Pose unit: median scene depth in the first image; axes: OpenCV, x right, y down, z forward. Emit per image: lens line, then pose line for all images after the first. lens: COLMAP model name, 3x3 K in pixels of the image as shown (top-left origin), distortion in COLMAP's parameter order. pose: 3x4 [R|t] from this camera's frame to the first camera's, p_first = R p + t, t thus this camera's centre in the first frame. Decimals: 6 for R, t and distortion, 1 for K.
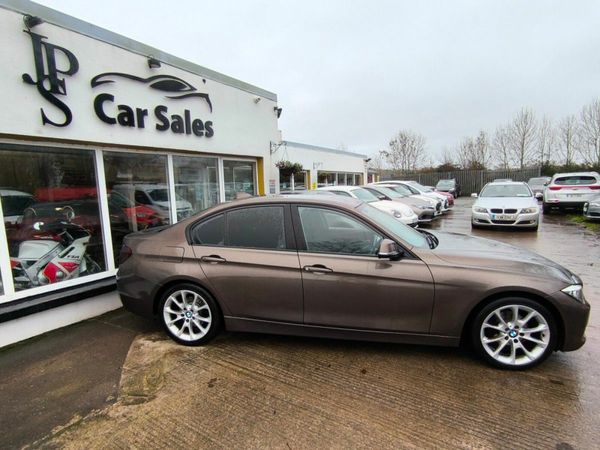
lens RADIAL K [[332.0, 0, 300.0], [0, 332.0, 225.0], [0, 0, 1]] dist [-0.002441, 0.001355]
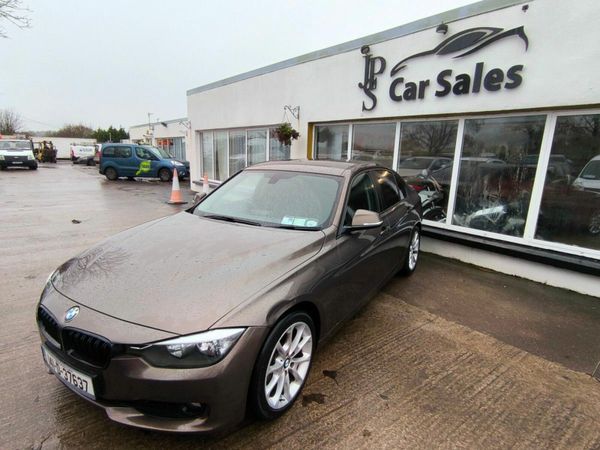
lens RADIAL K [[342.2, 0, 300.0], [0, 342.2, 225.0], [0, 0, 1]] dist [-0.044736, 0.032833]
pose [[-0.373466, 0.212425, -0.902994, 0.791132], [-0.138471, 0.949756, 0.280695, -0.150127], [0.917251, 0.229868, -0.325287, 1.084472]]
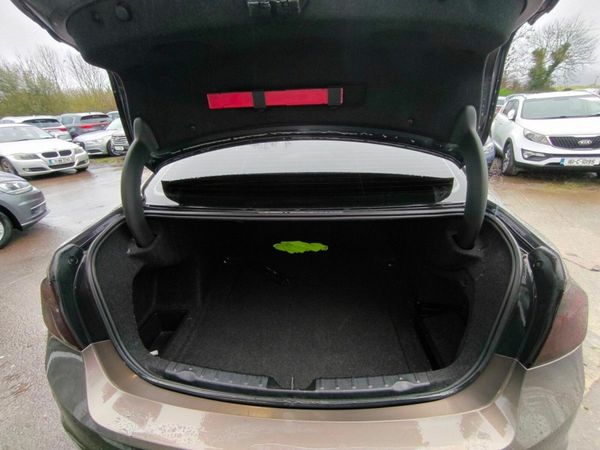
lens RADIAL K [[276.3, 0, 300.0], [0, 276.3, 225.0], [0, 0, 1]] dist [-0.001383, -0.000860]
pose [[-0.109111, -0.342401, 0.933197, -0.508890], [0.158579, 0.920783, 0.356388, -0.056161], [-0.981299, 0.186871, -0.046170, 0.891017]]
